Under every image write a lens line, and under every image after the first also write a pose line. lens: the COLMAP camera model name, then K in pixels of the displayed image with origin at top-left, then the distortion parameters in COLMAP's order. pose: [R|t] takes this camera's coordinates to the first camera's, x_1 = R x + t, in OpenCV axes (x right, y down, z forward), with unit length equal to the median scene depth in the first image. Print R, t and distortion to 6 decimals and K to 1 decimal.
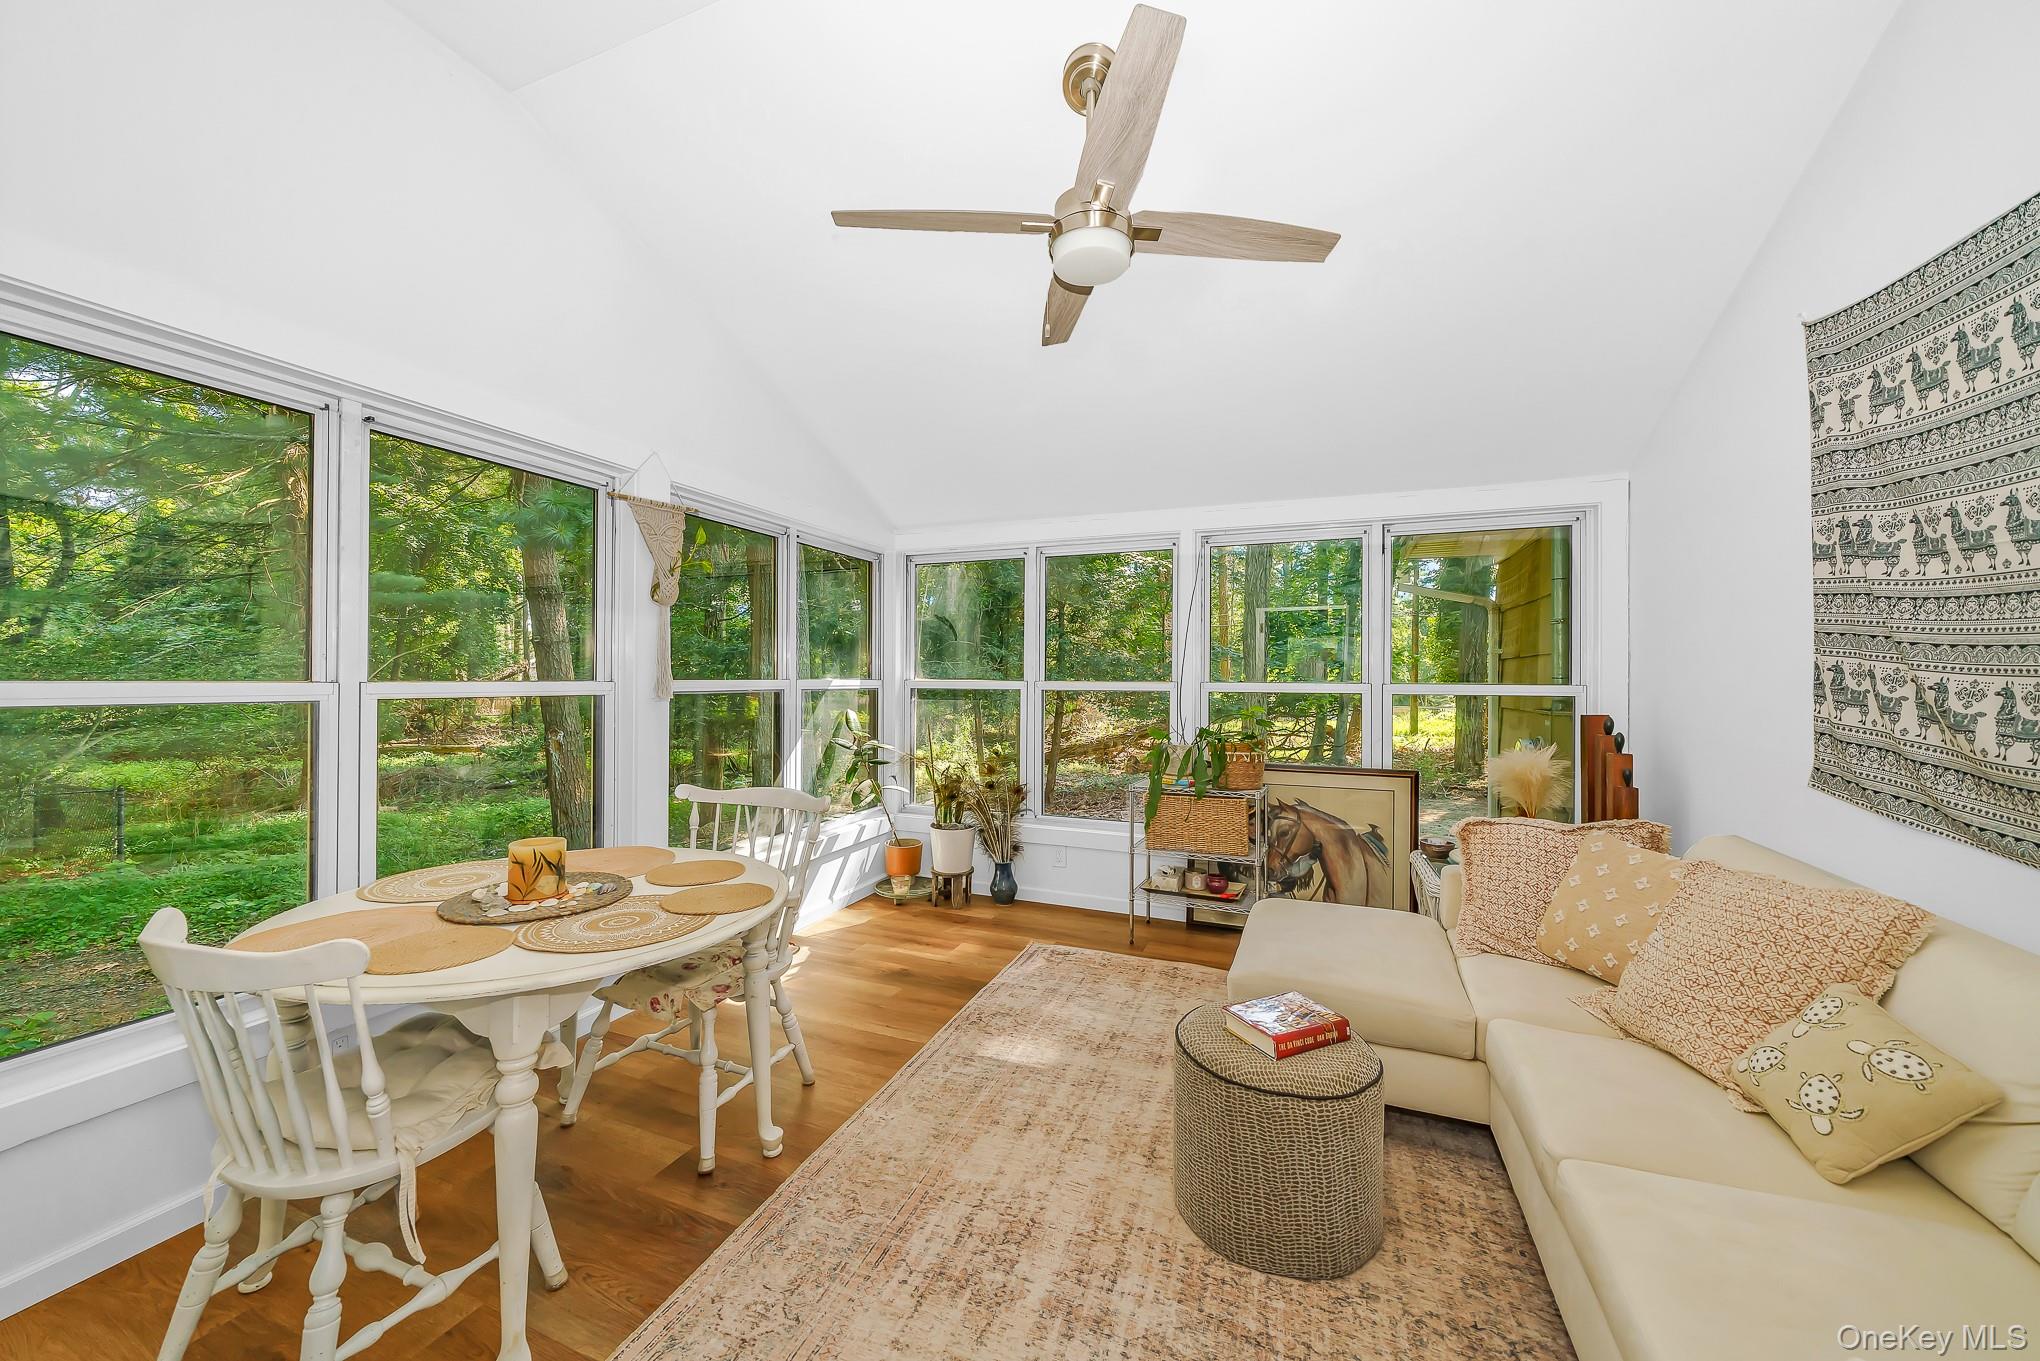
lens RADIAL K [[770.8, 0, 967.9], [0, 770.8, 681.9], [0, 0, 1]] dist [-0.002742, 0.000017]
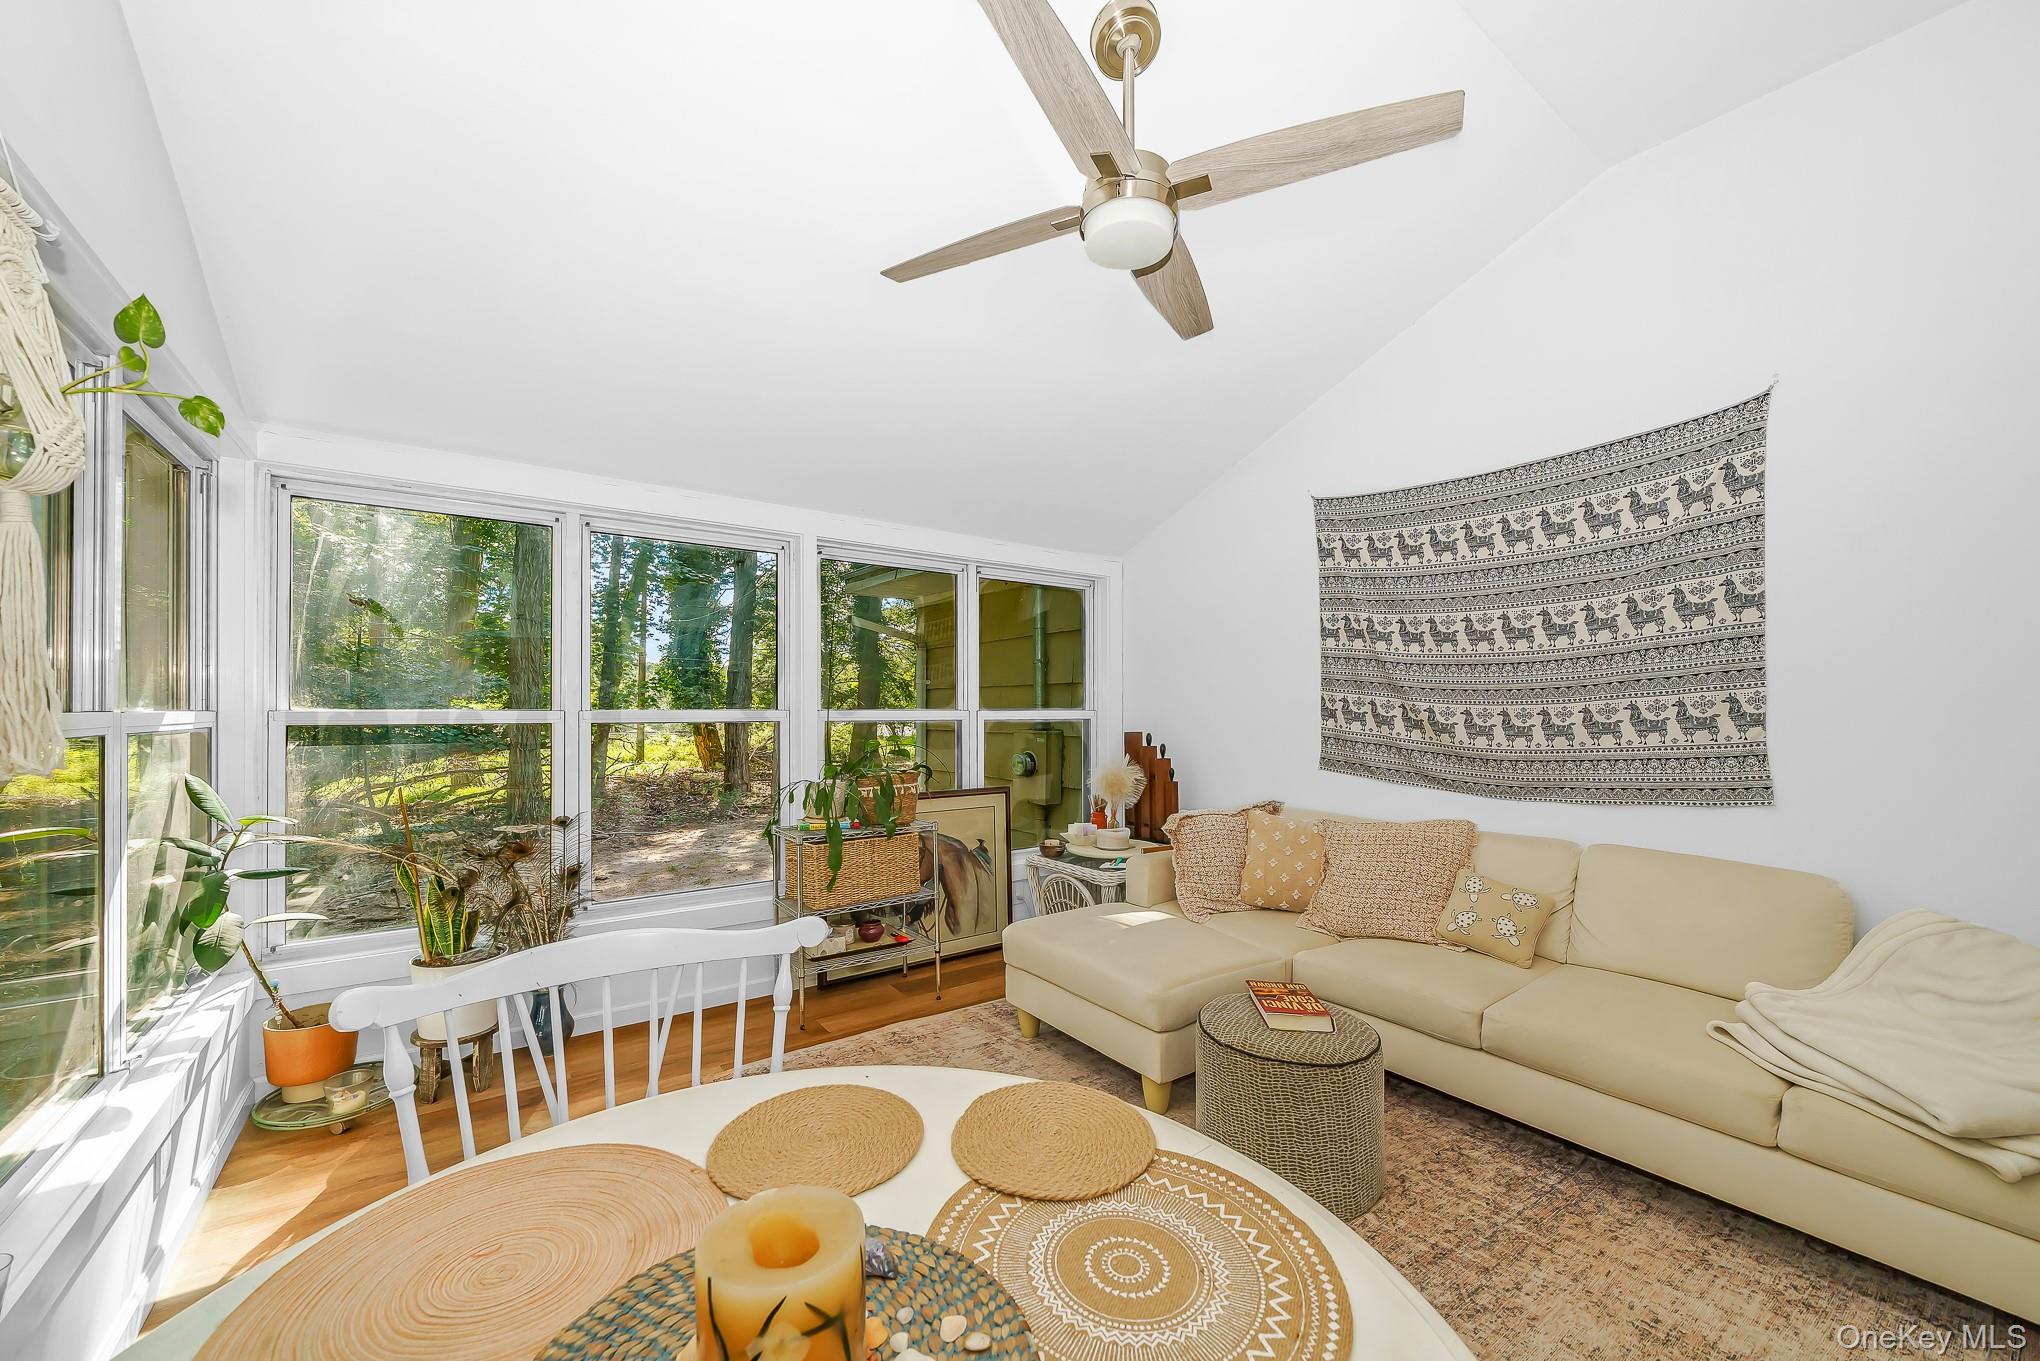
lens RADIAL K [[786.3, 0, 1027.0], [0, 786.3, 706.0], [0, 0, 1]] dist [-0.002014, -0.000053]
pose [[0.483128, -0.002353, 0.875546, -0.699585], [0.004818, 0.999988, 0.000029, -0.006136], [-0.875536, 0.004204, 0.483134, 0.669037]]
